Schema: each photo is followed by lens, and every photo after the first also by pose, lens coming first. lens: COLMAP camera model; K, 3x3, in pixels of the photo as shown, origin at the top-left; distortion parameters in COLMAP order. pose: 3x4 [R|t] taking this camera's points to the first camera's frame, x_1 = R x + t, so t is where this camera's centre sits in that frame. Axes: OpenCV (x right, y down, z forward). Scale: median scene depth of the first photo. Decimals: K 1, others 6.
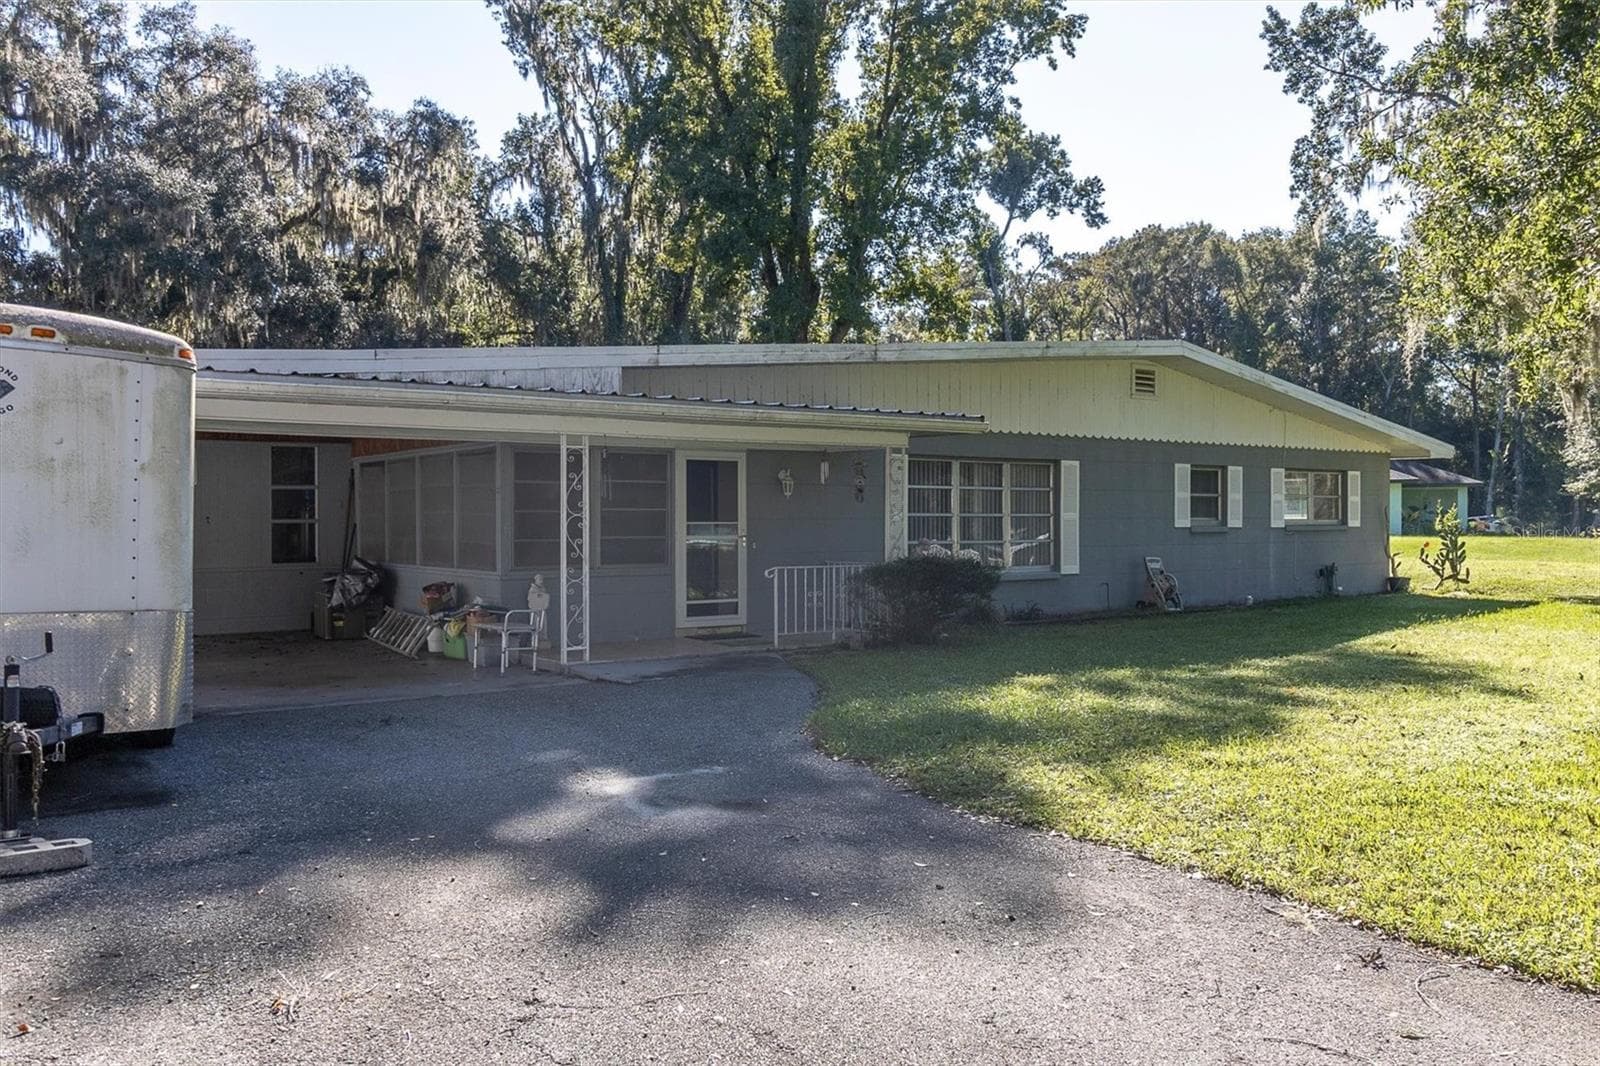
lens RADIAL K [[1269.7, 0, 803.4], [0, 1269.7, 526.7], [0, 0, 1]] dist [-0.001412, -0.000076]
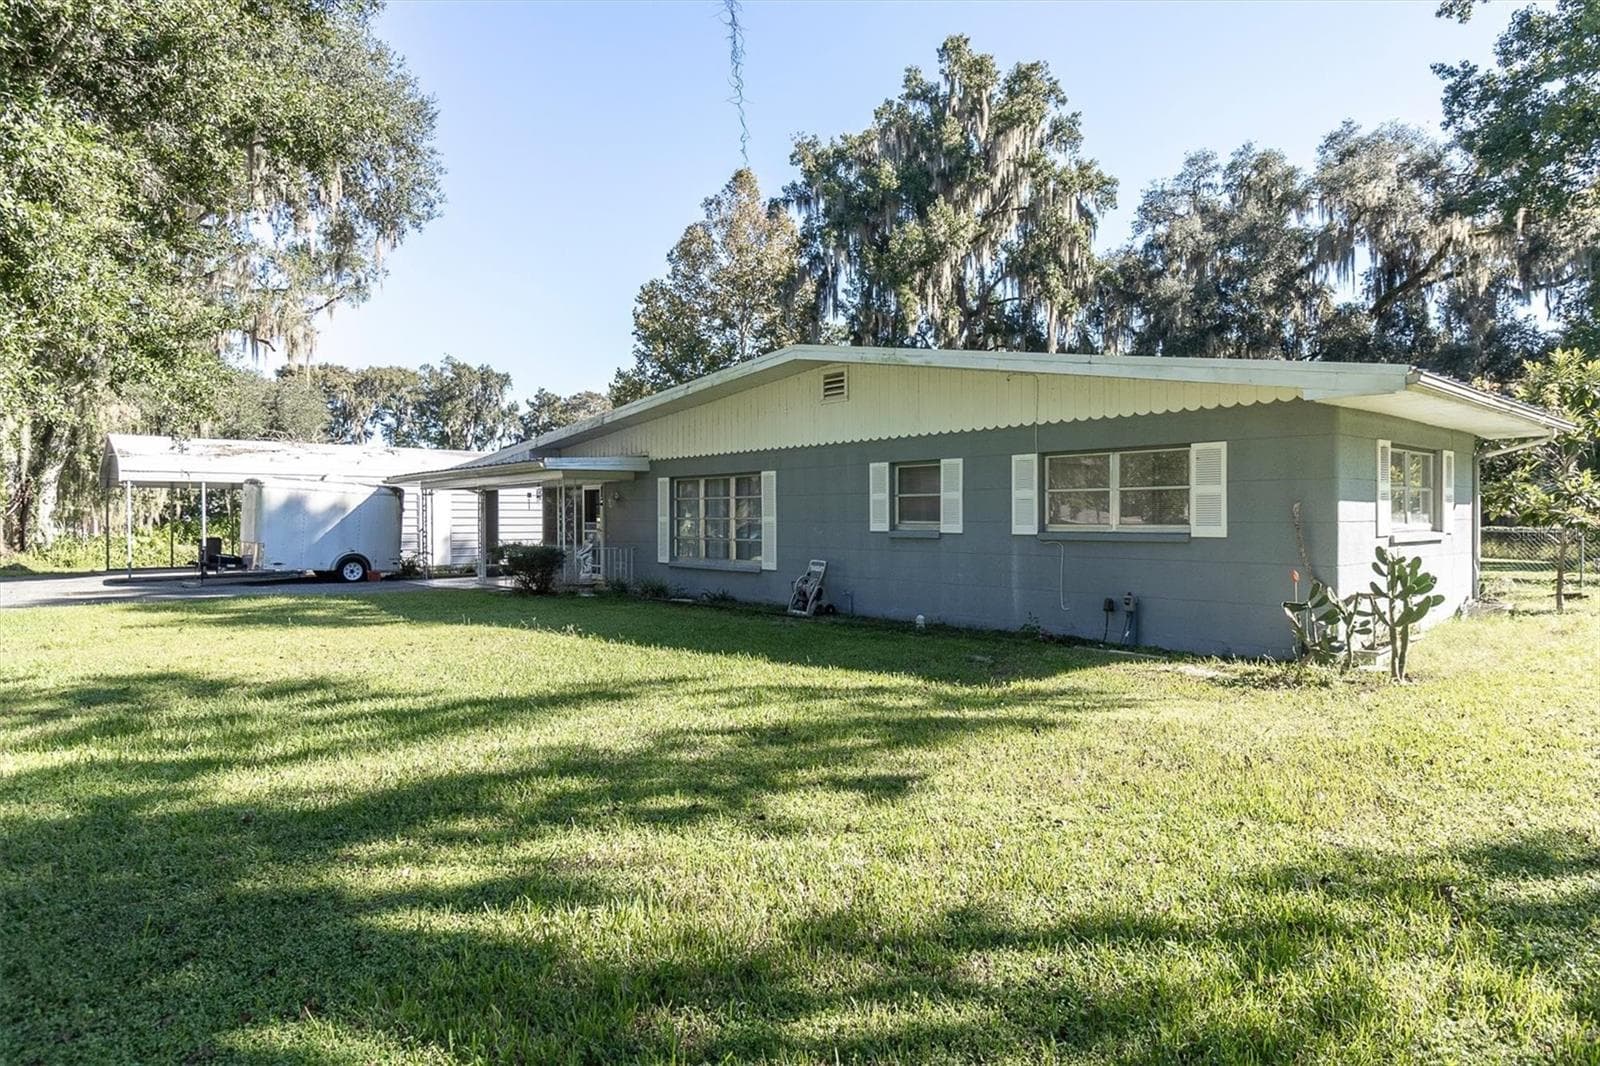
lens RADIAL K [[922.2, 0, 815.1], [0, 922.2, 518.7], [0, 0, 1]] dist [-0.003779, 0.000623]
pose [[0.107951, 0.013042, -0.994071, 0.965400], [0.008498, 0.999865, 0.014041, -0.018771], [0.994120, -0.009964, 0.107825, 0.882891]]
